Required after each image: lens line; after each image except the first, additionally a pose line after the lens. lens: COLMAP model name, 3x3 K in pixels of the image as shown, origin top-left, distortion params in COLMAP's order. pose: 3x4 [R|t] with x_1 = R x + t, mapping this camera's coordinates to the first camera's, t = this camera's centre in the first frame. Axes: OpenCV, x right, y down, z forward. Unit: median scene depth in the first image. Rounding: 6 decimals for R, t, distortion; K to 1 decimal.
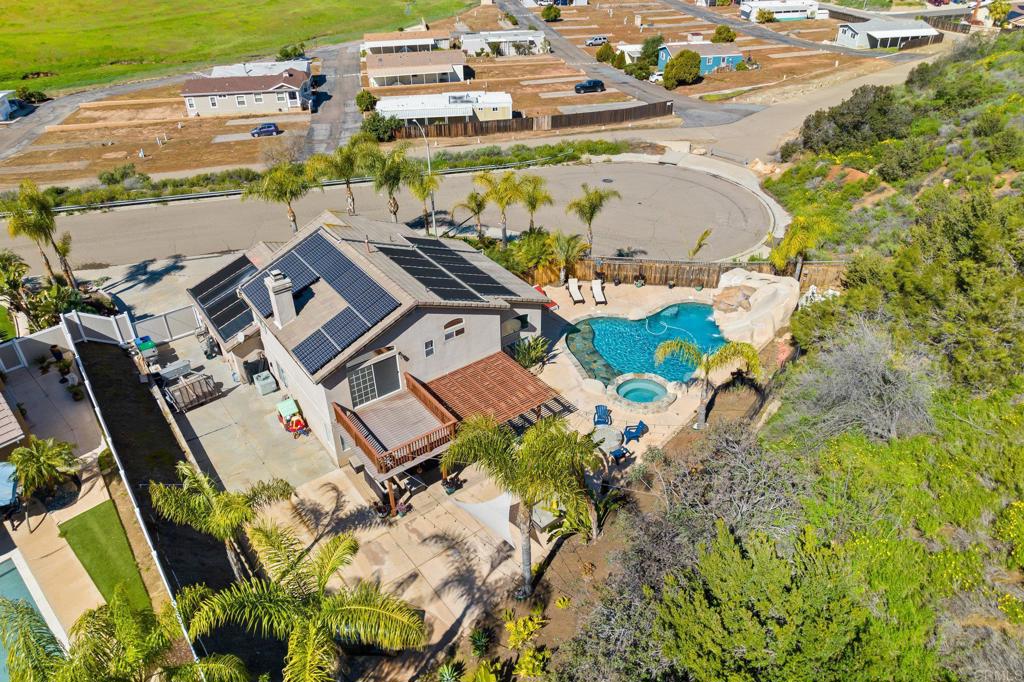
lens RADIAL K [[708.6, 0, 511.6], [0, 708.6, 357.2], [0, 0, 1]] dist [-0.031288, 0.000475]
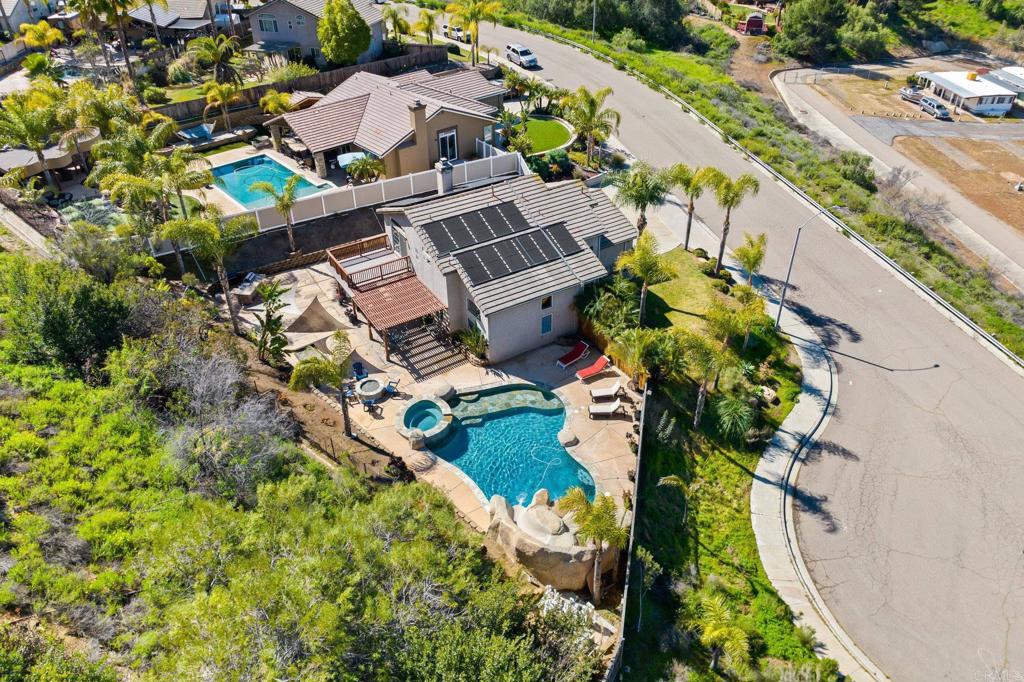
lens RADIAL K [[708.6, 0, 511.6], [0, 708.6, 357.2], [0, 0, 1]] dist [-0.031288, 0.000475]
pose [[-0.072599, 0.597253, -0.798761, 0.997660], [-0.586828, 0.621995, 0.518417, -0.651019], [0.806451, 0.506371, 0.305328, 0.770576]]
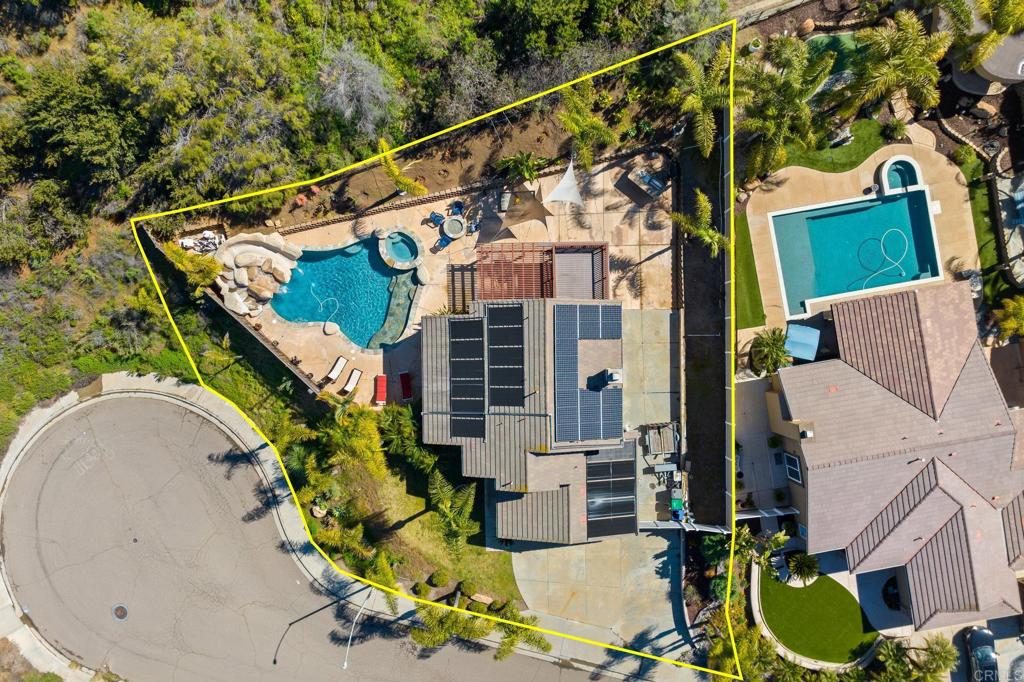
lens RADIAL K [[708.6, 0, 511.6], [0, 708.6, 357.2], [0, 0, 1]] dist [-0.031288, 0.000475]
pose [[-0.816187, -0.577785, -0.001929, -0.122474], [0.347821, -0.493997, 0.796861, -1.148958], [-0.461367, 0.649717, 0.604160, 0.196469]]
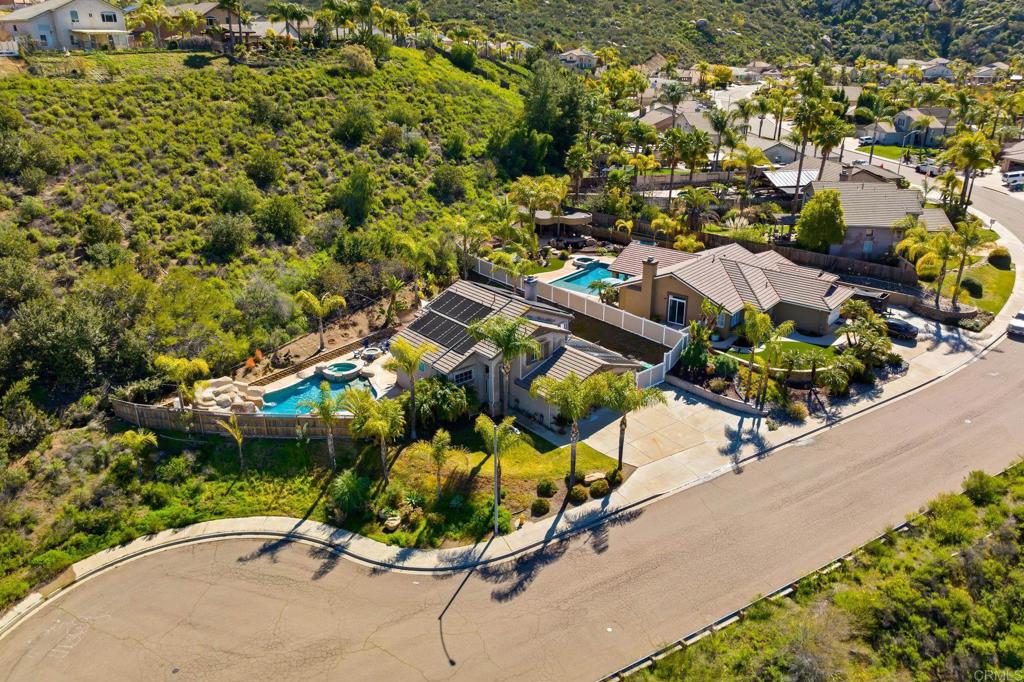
lens RADIAL K [[723.5, 0, 525.5], [0, 723.5, 343.2], [0, 0, 1]] dist [-0.044629, -0.005770]
pose [[-0.995922, 0.030728, -0.084826, -0.119197], [-0.056891, 0.515829, 0.854800, -1.575650], [0.070022, 0.856140, -0.511977, 1.956927]]
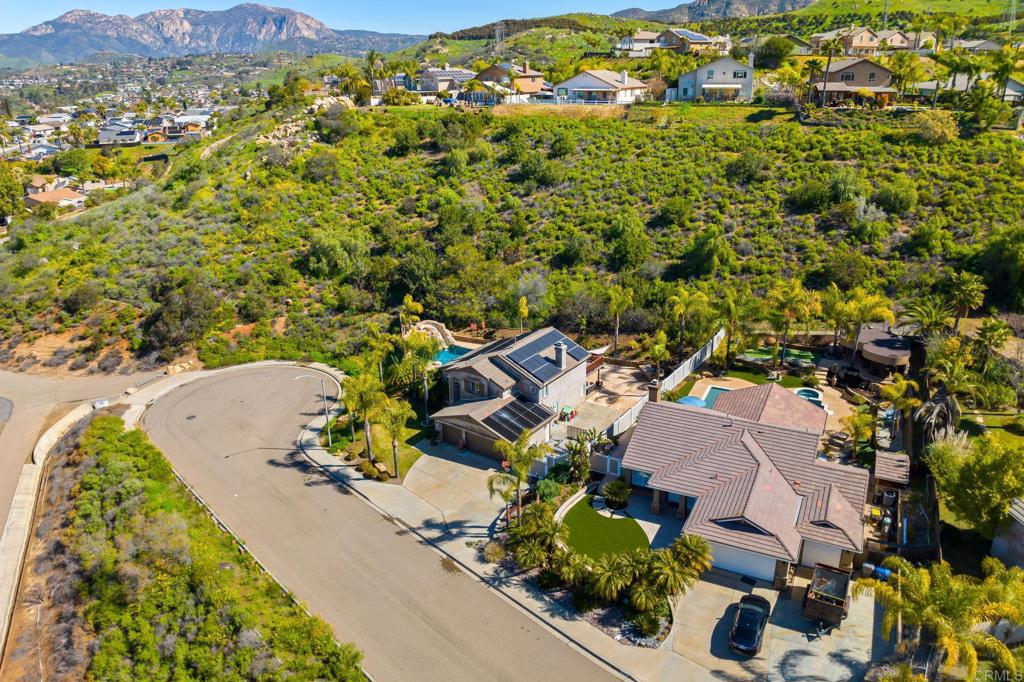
lens RADIAL K [[723.5, 0, 525.5], [0, 723.5, 343.2], [0, 0, 1]] dist [-0.044629, -0.005770]
pose [[-0.330359, -0.343184, 0.879254, -2.047101], [0.569923, 0.670029, 0.475657, -1.131343], [-0.752363, 0.658244, -0.025762, 1.012155]]
